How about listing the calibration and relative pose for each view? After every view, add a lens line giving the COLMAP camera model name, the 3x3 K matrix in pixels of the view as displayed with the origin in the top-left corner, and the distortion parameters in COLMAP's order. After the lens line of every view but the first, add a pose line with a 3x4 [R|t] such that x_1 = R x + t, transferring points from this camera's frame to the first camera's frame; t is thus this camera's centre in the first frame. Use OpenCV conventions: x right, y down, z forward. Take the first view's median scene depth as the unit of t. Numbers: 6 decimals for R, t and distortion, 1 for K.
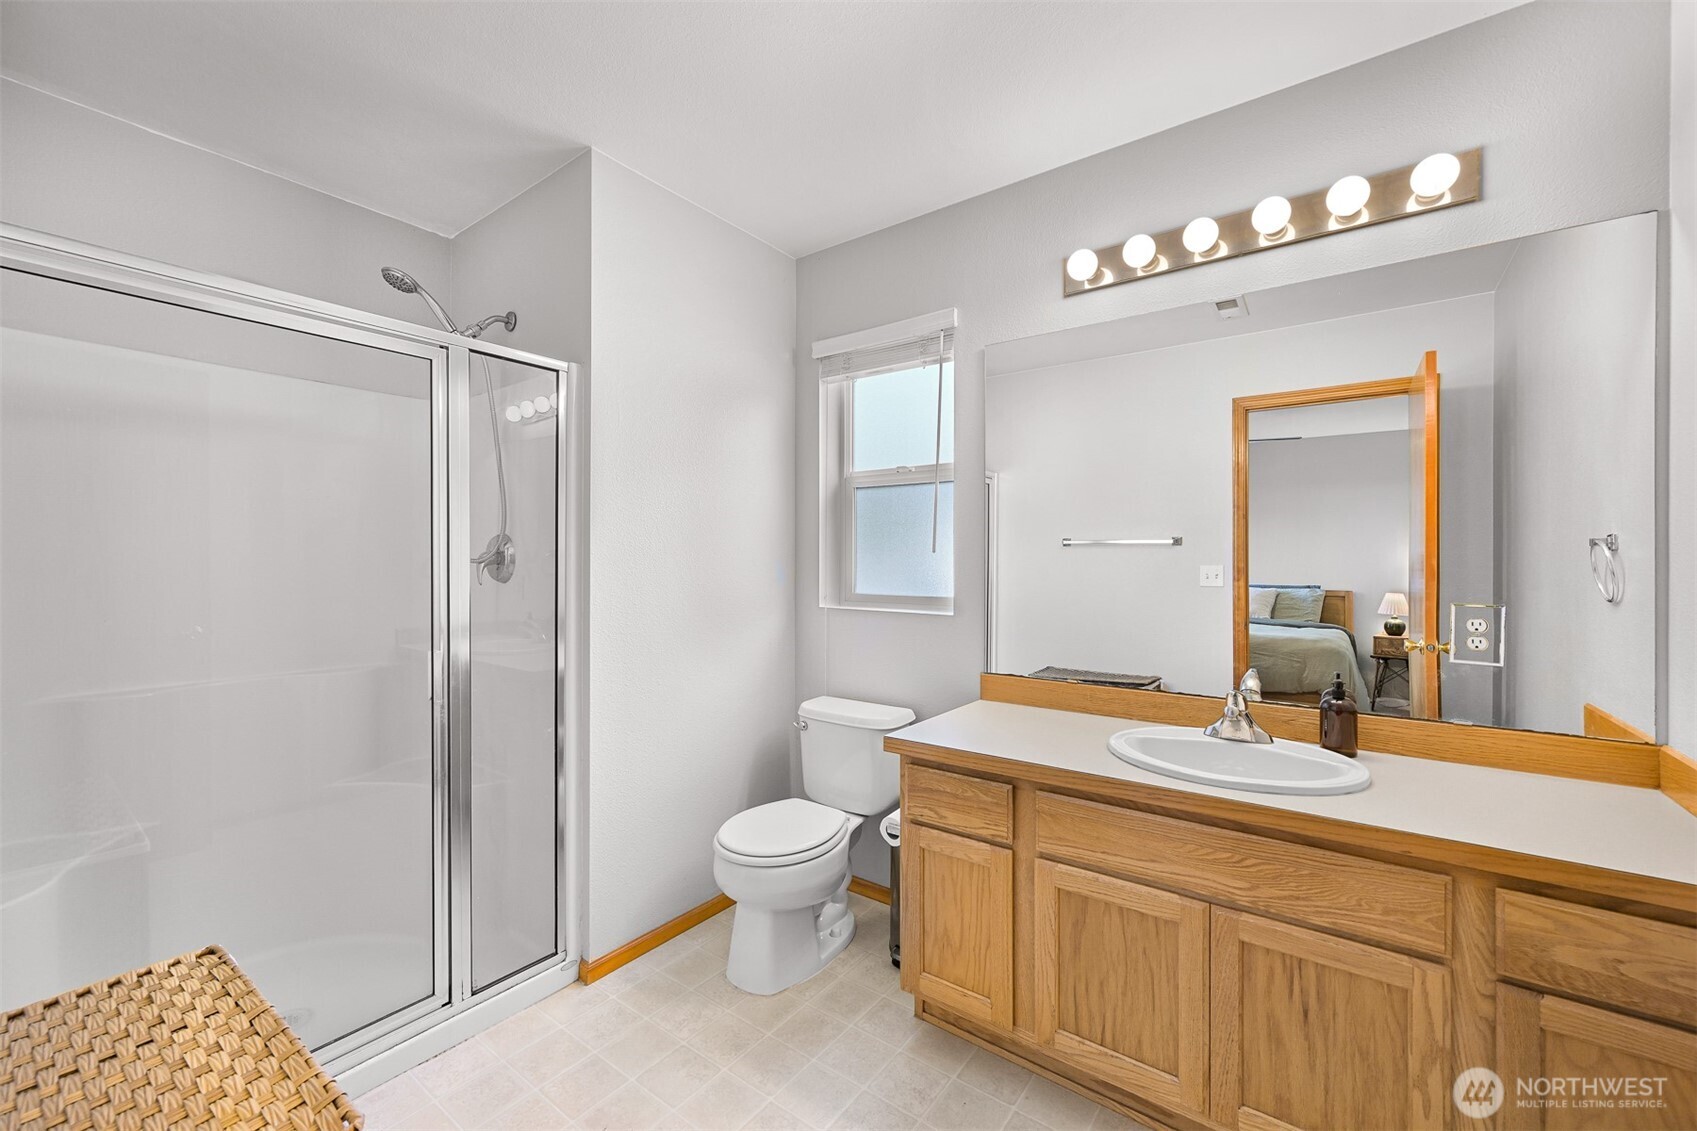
lens RADIAL K [[669.1, 0, 851.7], [0, 669.1, 573.9], [0, 0, 1]] dist [0.000527, -0.000030]
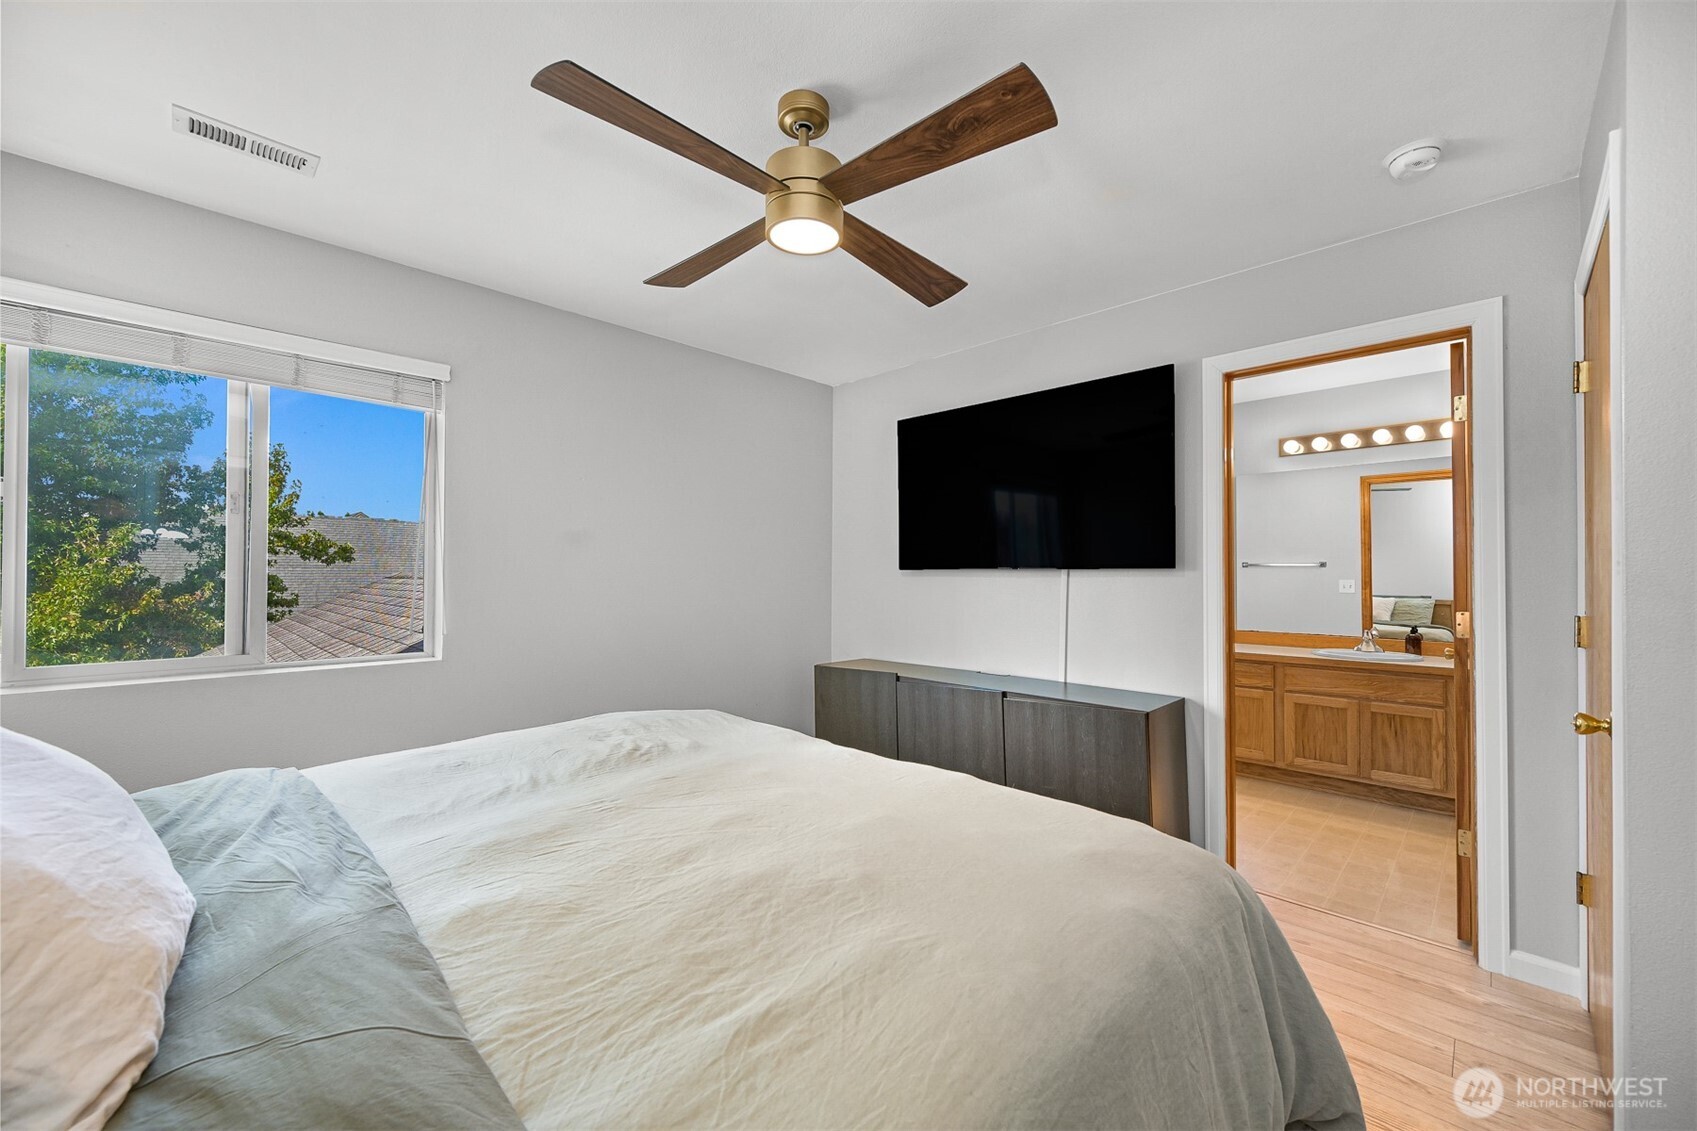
lens RADIAL K [[669.1, 0, 851.7], [0, 669.1, 573.9], [0, 0, 1]] dist [0.000527, -0.000030]
pose [[0.992296, 0.003482, -0.123839, -1.090801], [-0.005904, 0.999798, -0.019196, 0.026030], [0.123747, 0.019779, 0.992117, -1.823260]]
